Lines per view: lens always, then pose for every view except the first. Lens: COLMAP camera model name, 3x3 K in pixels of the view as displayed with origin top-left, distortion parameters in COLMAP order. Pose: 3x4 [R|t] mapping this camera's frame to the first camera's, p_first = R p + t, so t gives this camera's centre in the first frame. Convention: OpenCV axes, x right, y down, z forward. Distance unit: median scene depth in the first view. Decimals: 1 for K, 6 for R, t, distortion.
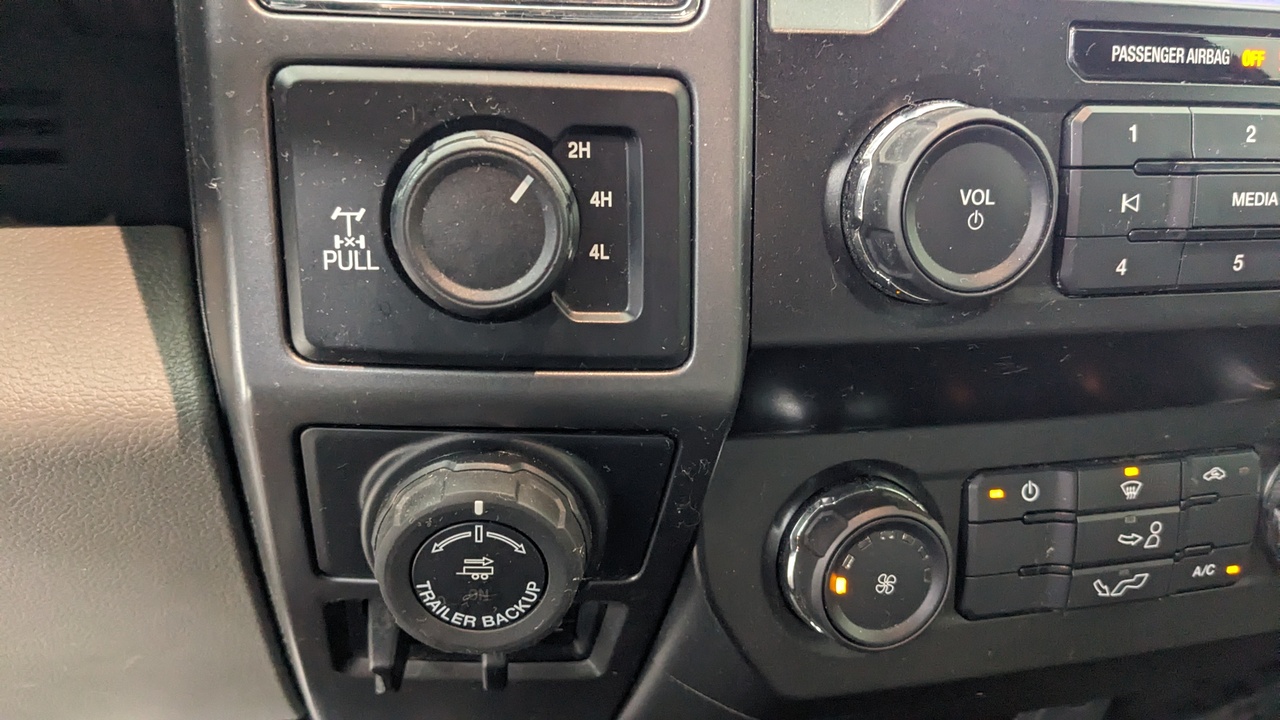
lens RADIAL K [[1053.9, 0, 648.4], [0, 1053.9, 351.3], [0, 0, 1]] dist [0.046250, -0.099217]
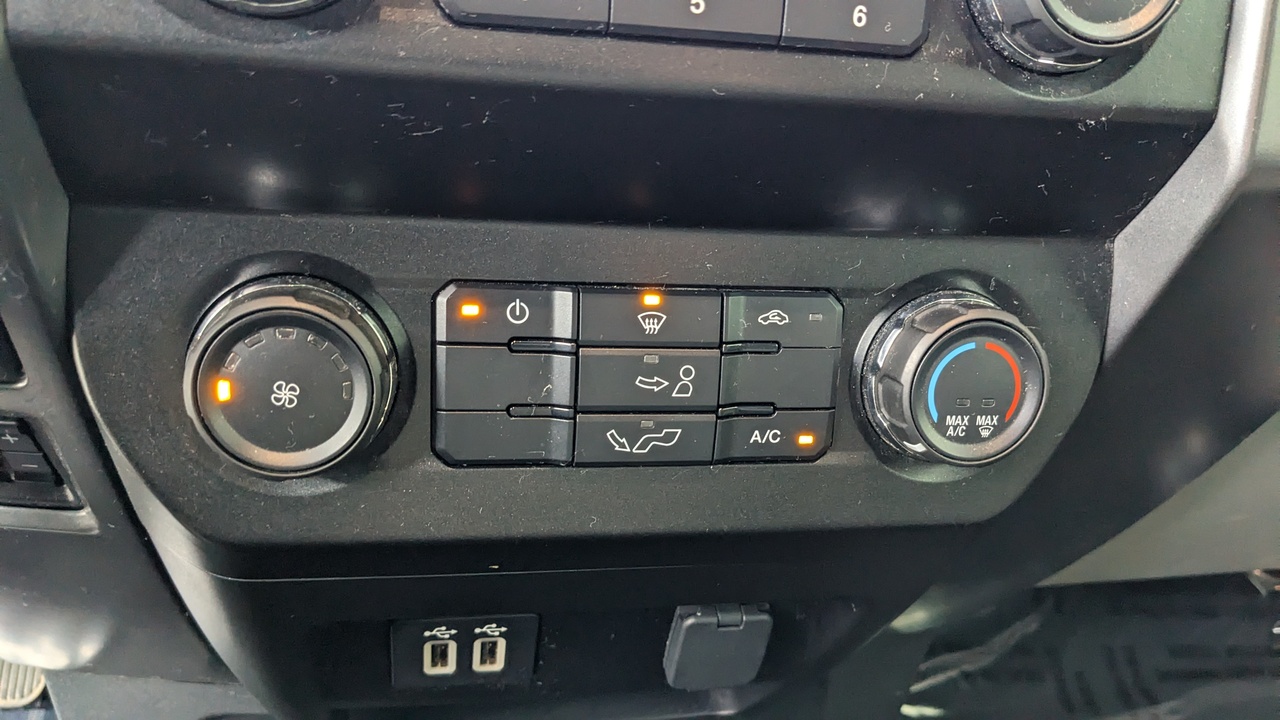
lens RADIAL K [[1053.9, 0, 638.8], [0, 1053.9, 369.0], [0, 0, 1]] dist [0.046250, -0.099217]
pose [[0.997272, 0.056465, -0.047542, 0.566595], [-0.056219, 0.998397, 0.006495, 0.189108], [0.047832, -0.003804, 0.998848, 0.199400]]
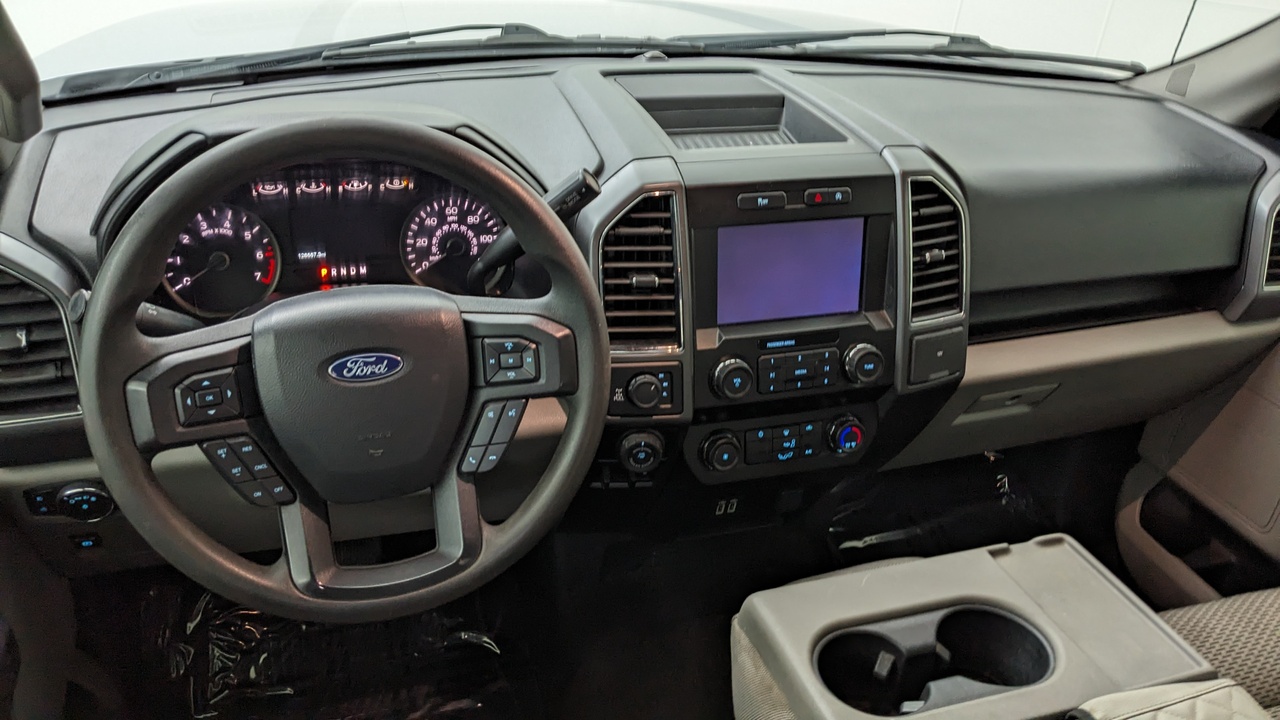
lens RADIAL K [[1025.8, 0, 640.7], [0, 1025.8, 360.2], [0, 0, 1]] dist [0.012555, -0.004654]
pose [[0.998128, -0.032497, 0.051809, -0.356626], [0.028160, 0.996206, 0.082342, -0.574594], [-0.054288, -0.080729, 0.995257, -3.389490]]
